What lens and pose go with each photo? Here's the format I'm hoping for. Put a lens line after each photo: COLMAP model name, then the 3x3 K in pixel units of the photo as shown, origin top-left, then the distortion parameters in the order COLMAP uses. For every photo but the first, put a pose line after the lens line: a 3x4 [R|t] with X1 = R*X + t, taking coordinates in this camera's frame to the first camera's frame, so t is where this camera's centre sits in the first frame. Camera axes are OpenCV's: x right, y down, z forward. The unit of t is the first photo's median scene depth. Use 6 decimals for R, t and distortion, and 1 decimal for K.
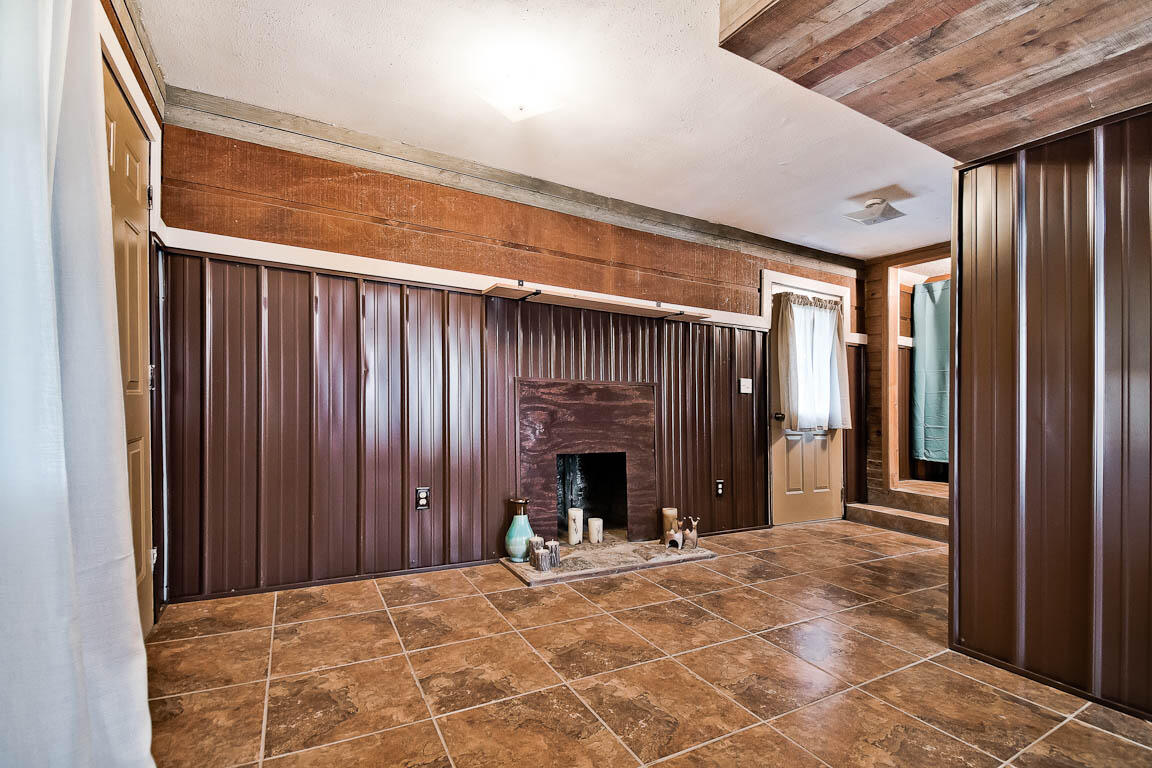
lens RADIAL K [[524.1, 0, 570.6], [0, 524.1, 403.4], [0, 0, 1]] dist [0.027275, -0.032928]
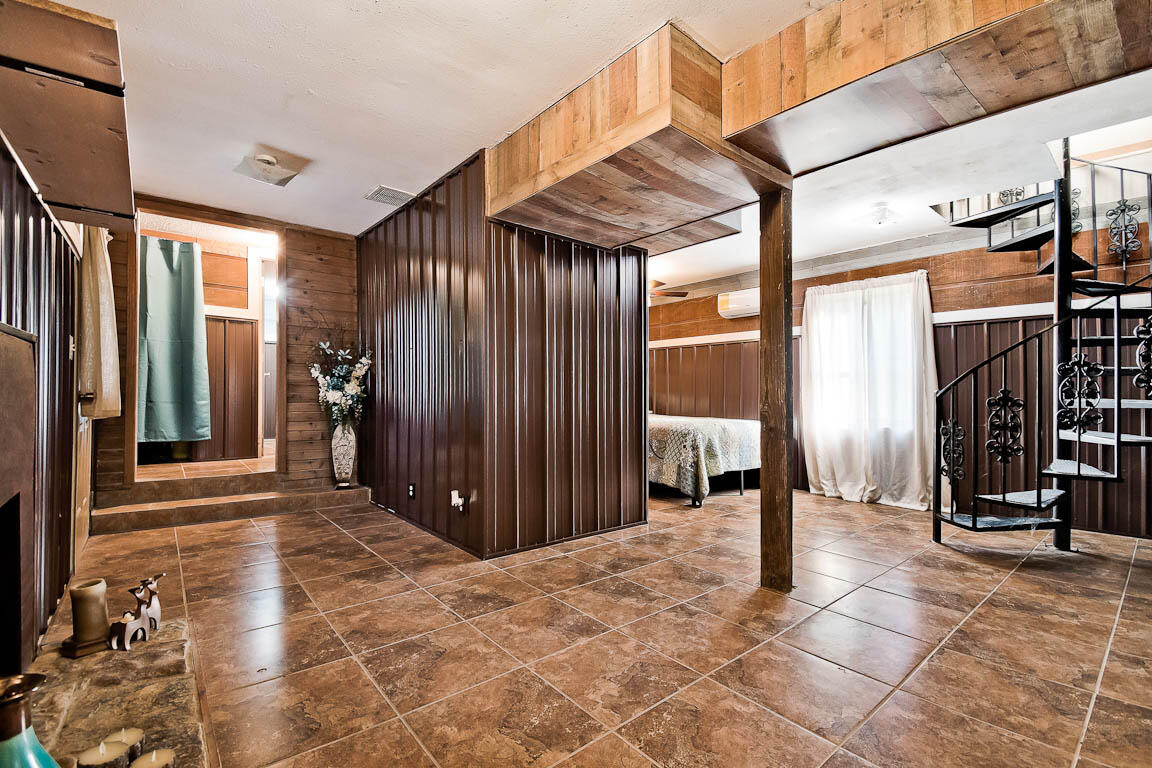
lens RADIAL K [[500.5, 0, 604.5], [0, 500.5, 382.2], [0, 0, 1]] dist [-0.003723, -0.000465]
pose [[-0.241730, -0.006472, 0.970322, -0.331500], [-0.023608, 0.999721, 0.000787, -0.008133], [-0.970056, -0.022717, -0.241815, 0.524795]]
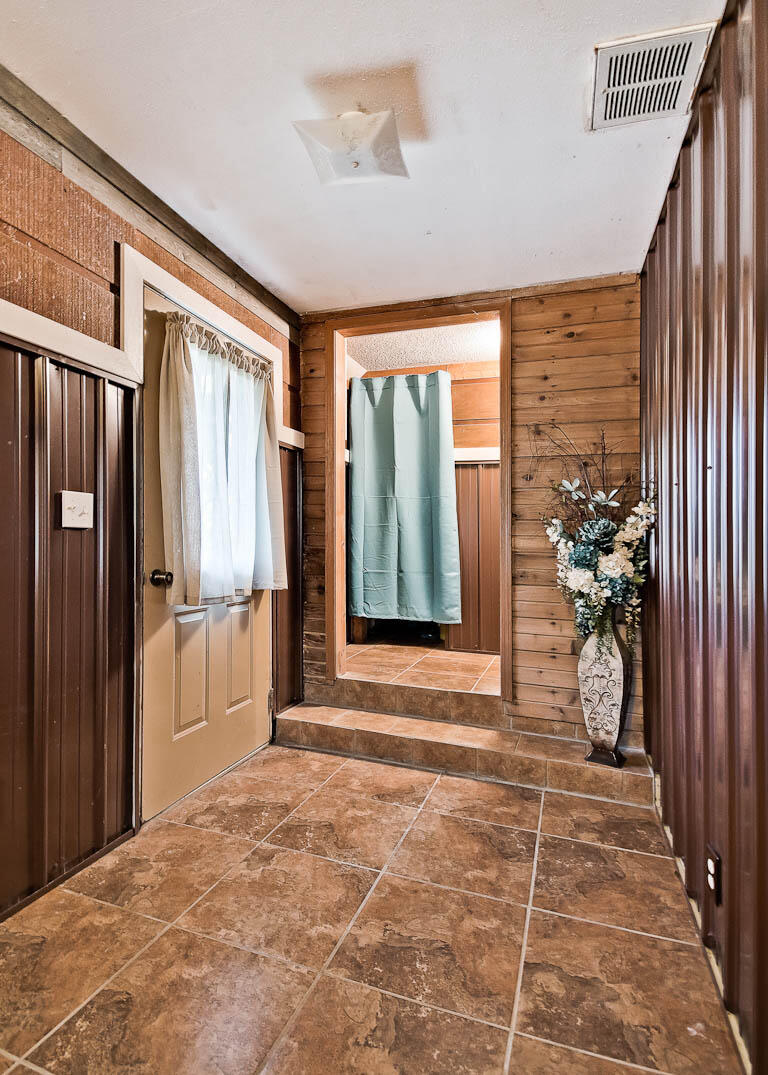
lens RADIAL K [[541.5, 0, 360.3], [0, 541.5, 529.2], [0, 0, 1]] dist [0.048473, -0.001227]
pose [[0.763589, 0.002864, 0.645696, 0.218573], [-0.005165, 0.999985, 0.001672, -0.019297], [-0.645682, -0.004611, 0.763593, 0.515259]]
